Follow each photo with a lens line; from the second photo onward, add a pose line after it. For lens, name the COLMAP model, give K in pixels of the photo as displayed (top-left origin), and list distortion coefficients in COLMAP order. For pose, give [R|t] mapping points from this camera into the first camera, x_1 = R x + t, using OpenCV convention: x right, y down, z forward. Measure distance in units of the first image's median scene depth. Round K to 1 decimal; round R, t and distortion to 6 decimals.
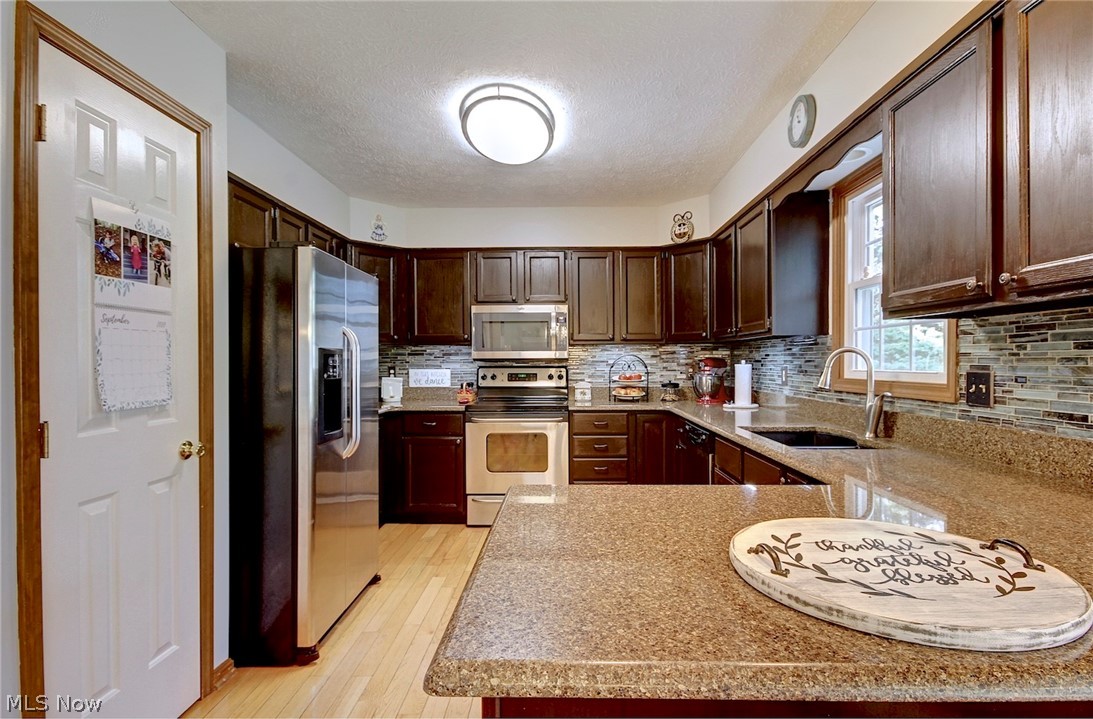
lens RADIAL K [[543.0, 0, 561.0], [0, 543.0, 360.5], [0, 0, 1]] dist [0.000571, 0.000398]
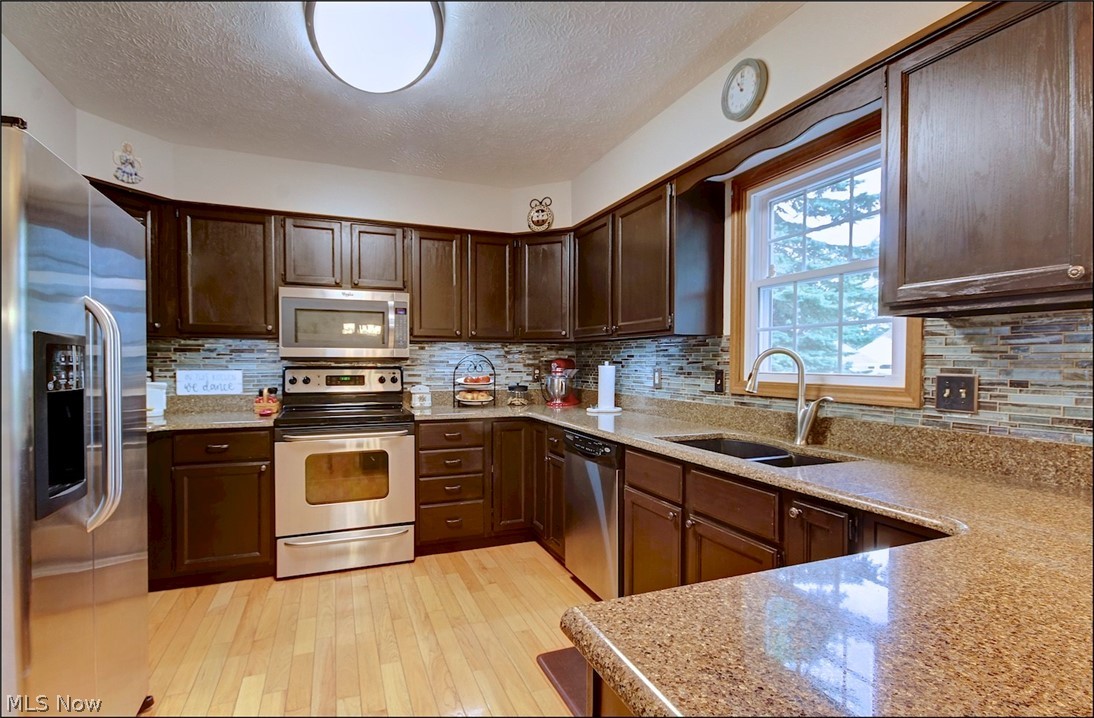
lens RADIAL K [[511.8, 0, 534.3], [0, 511.8, 369.3], [0, 0, 1]] dist [0.004218, 0.000364]
pose [[0.925316, 0.000495, 0.379197, -0.112160], [-0.006680, 0.999865, 0.014996, 0.000995], [-0.379138, -0.016410, 0.925194, 0.213124]]
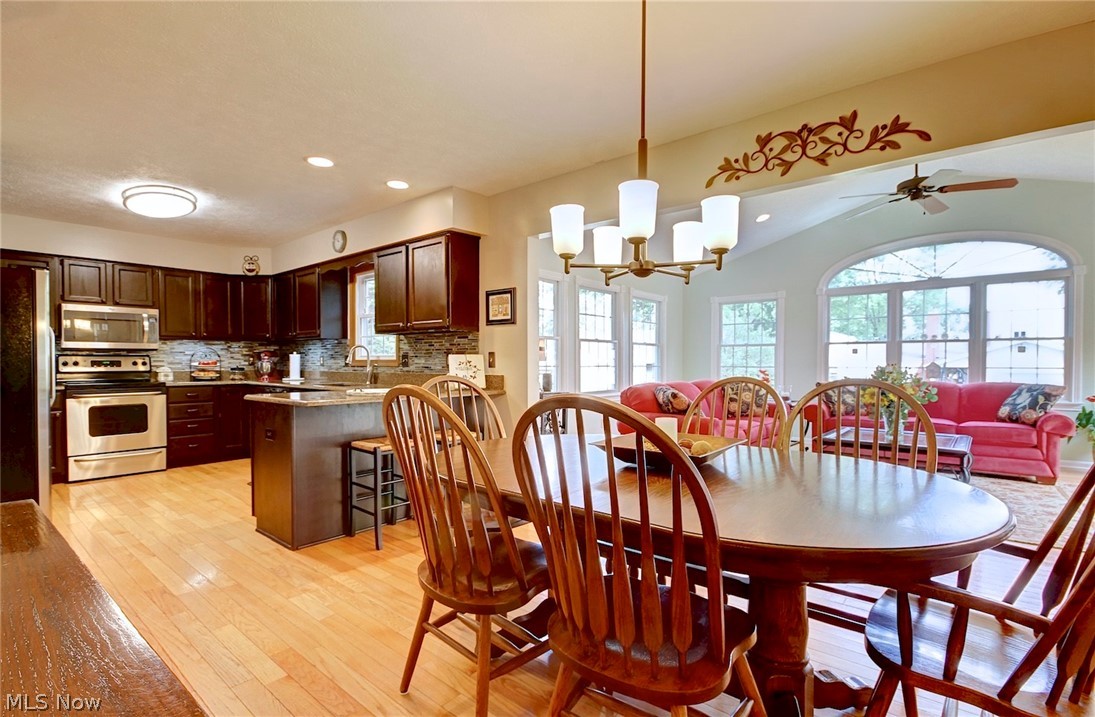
lens RADIAL K [[522.7, 0, 547.8], [0, 522.7, 370.9], [0, 0, 1]] dist [0.001528, -0.000700]
pose [[0.632918, -0.010528, 0.774147, -0.400875], [-0.002725, 0.999871, 0.015826, 0.028586], [-0.774214, -0.012126, 0.632808, -0.598717]]
